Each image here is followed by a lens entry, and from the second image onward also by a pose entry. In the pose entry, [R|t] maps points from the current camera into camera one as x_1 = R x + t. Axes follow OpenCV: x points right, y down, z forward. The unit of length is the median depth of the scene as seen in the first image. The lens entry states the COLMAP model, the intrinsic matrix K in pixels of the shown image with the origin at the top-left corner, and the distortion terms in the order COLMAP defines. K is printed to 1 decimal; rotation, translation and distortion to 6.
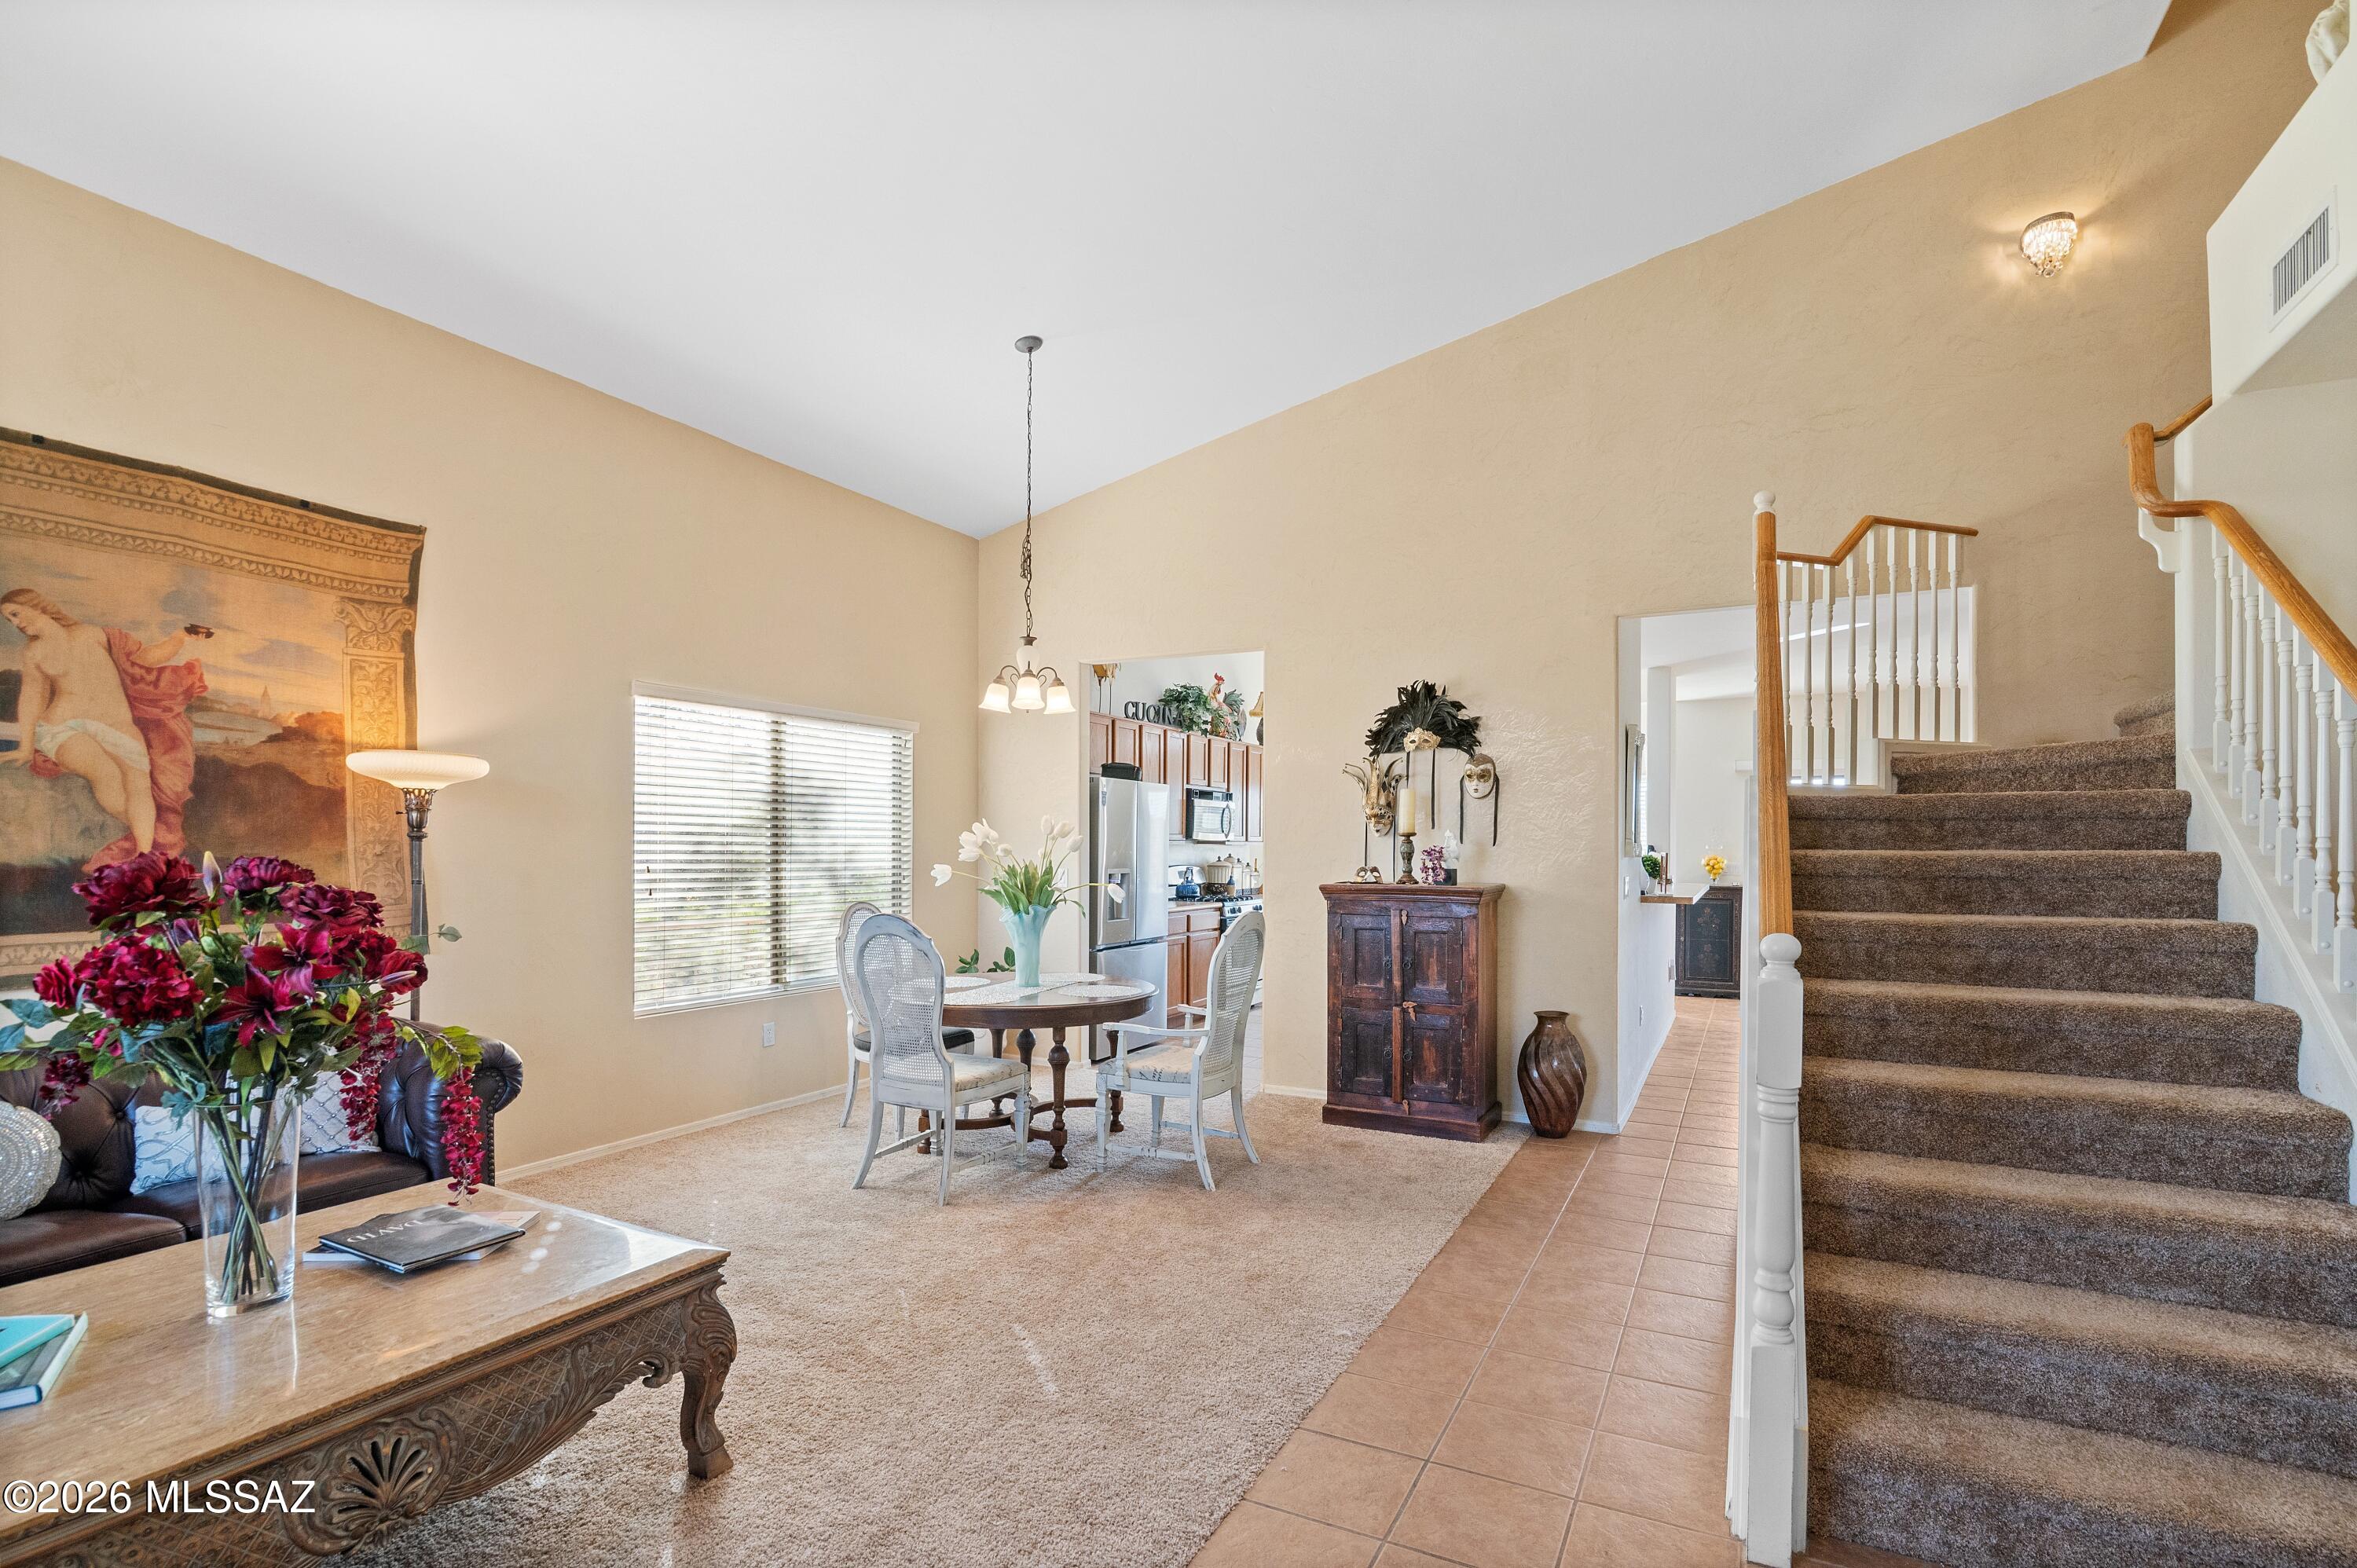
lens RADIAL K [[1085.9, 0, 1177.4], [0, 1085.9, 794.4], [0, 0, 1]] dist [-0.024002, 0.000250]
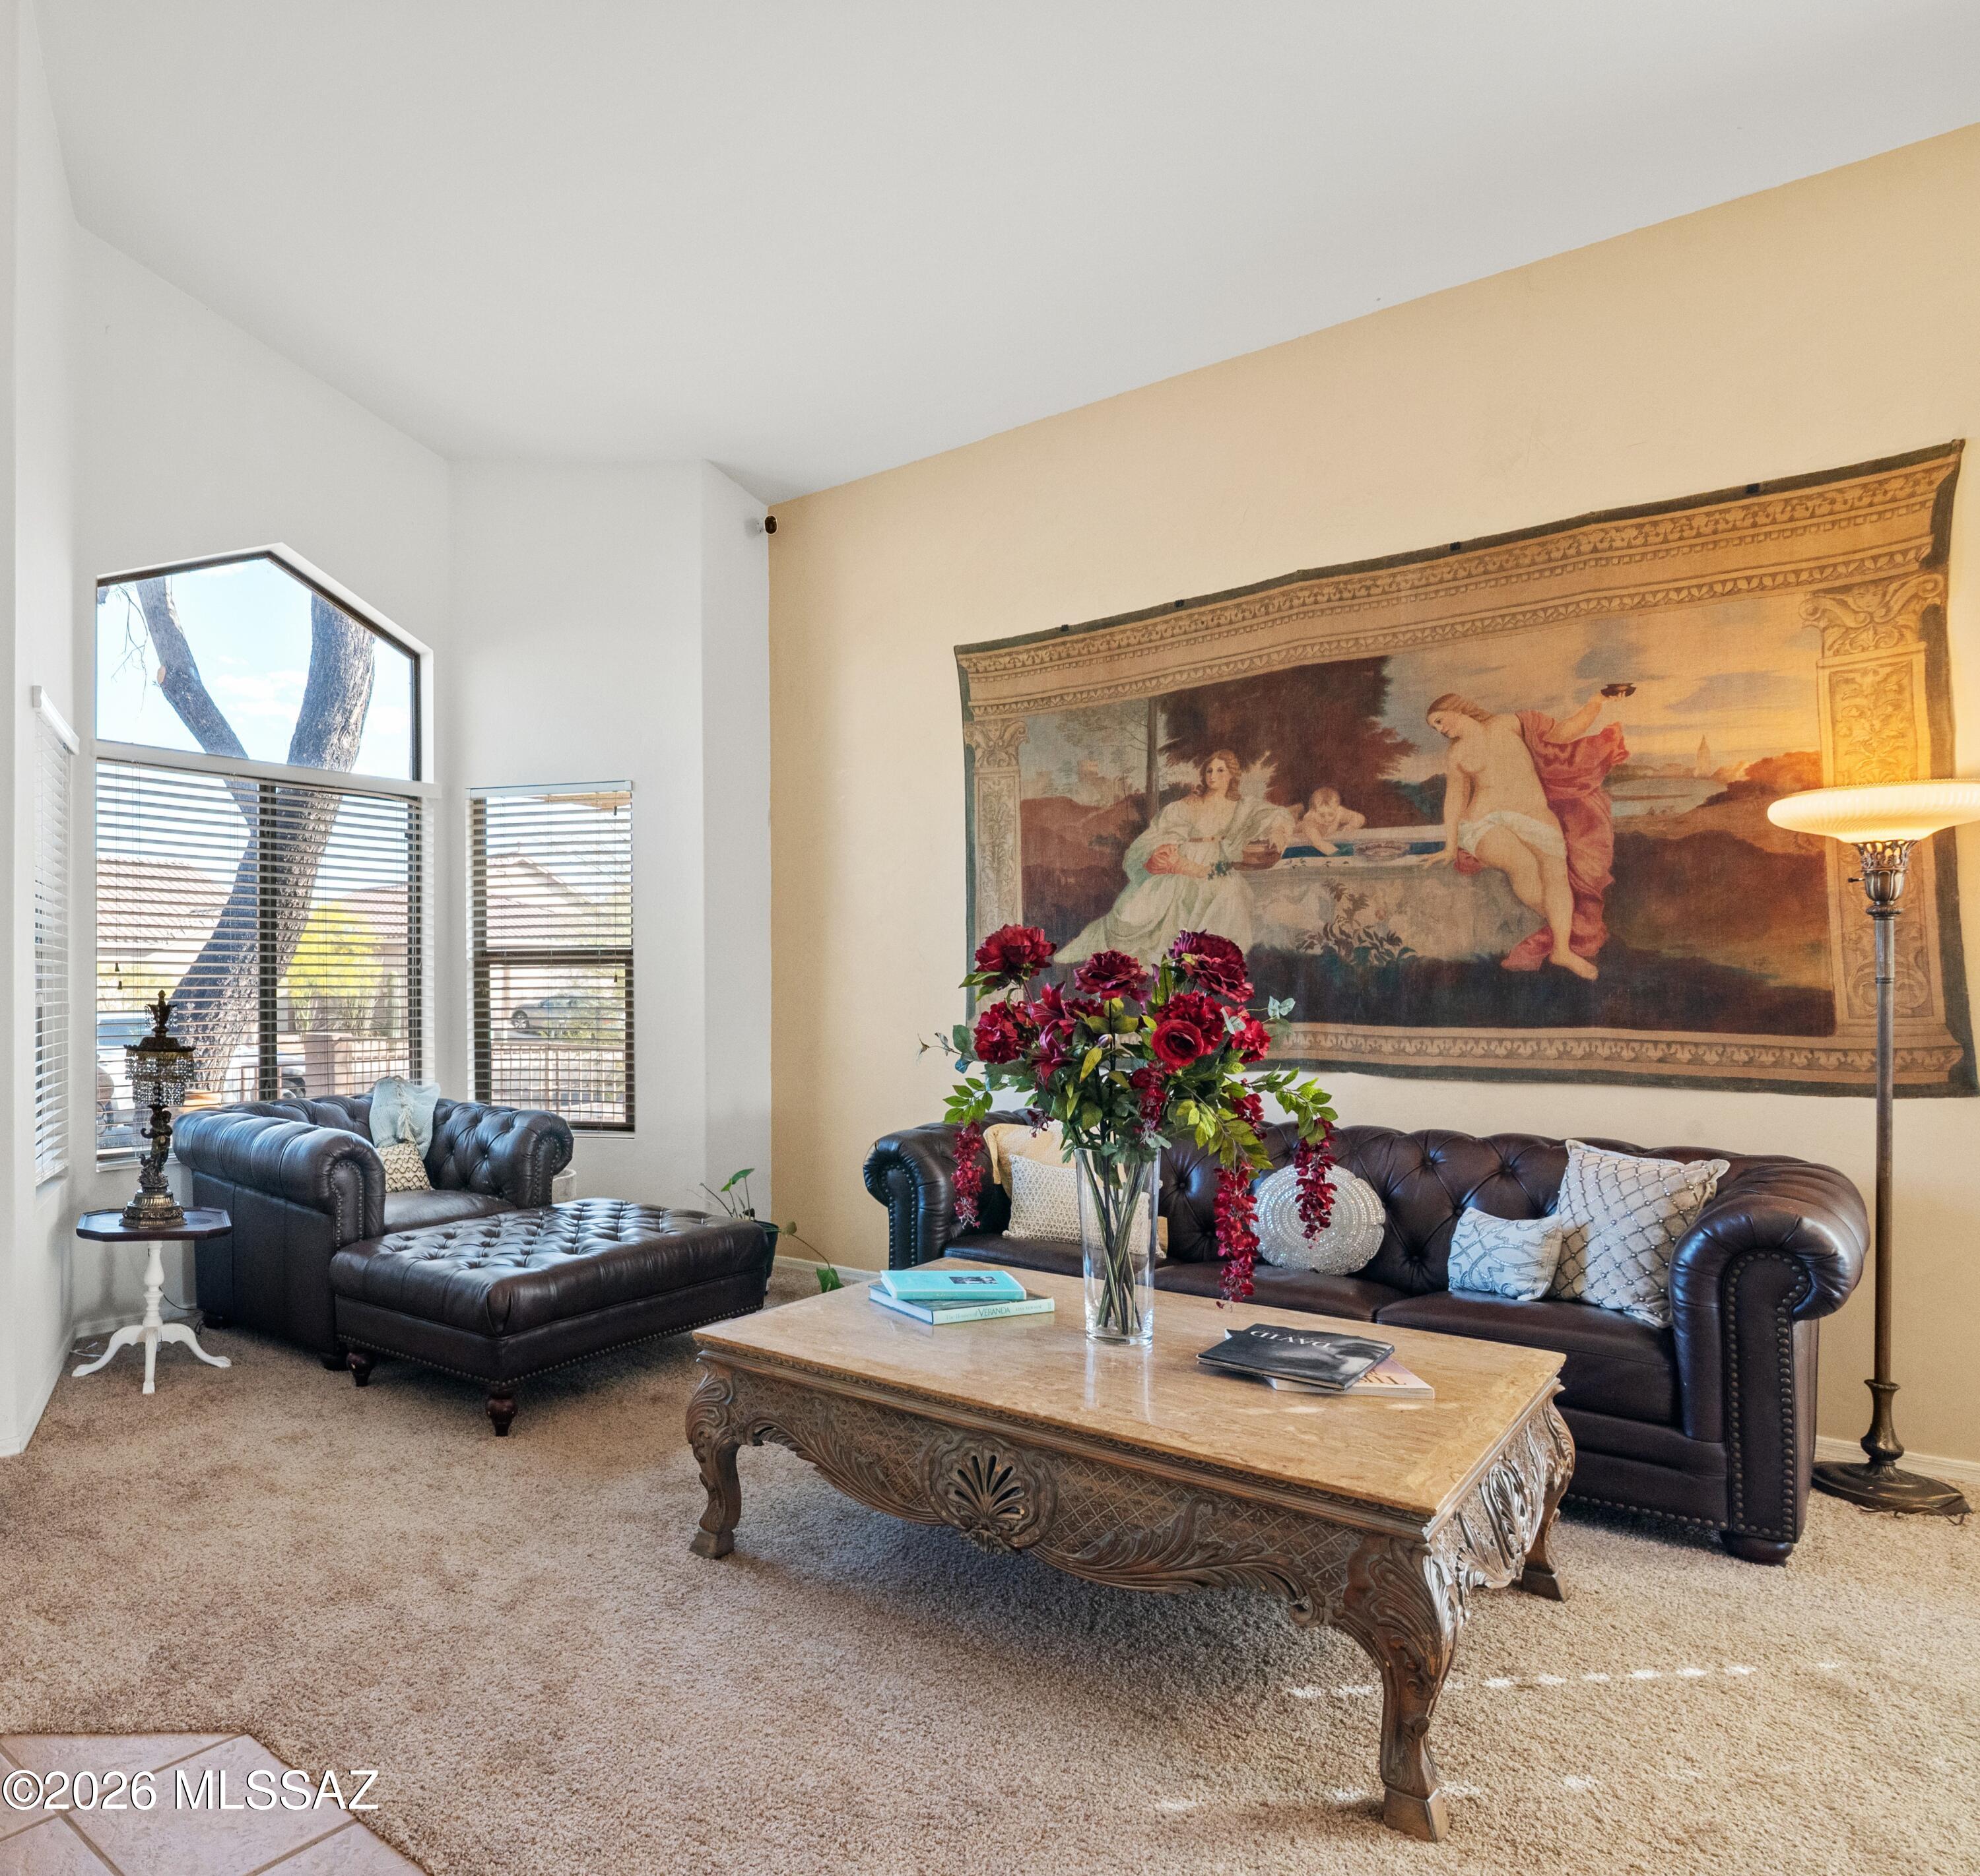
lens RADIAL K [[1748.8, 0, 989.7], [0, 1748.8, 946.2], [0, 0, 1]] dist [-0.012730, -0.013574]
pose [[-0.285945, -0.046684, -0.957108, 0.591663], [0.046246, 0.996976, -0.062445, 0.122456], [0.957129, -0.062118, -0.282922, 0.927881]]
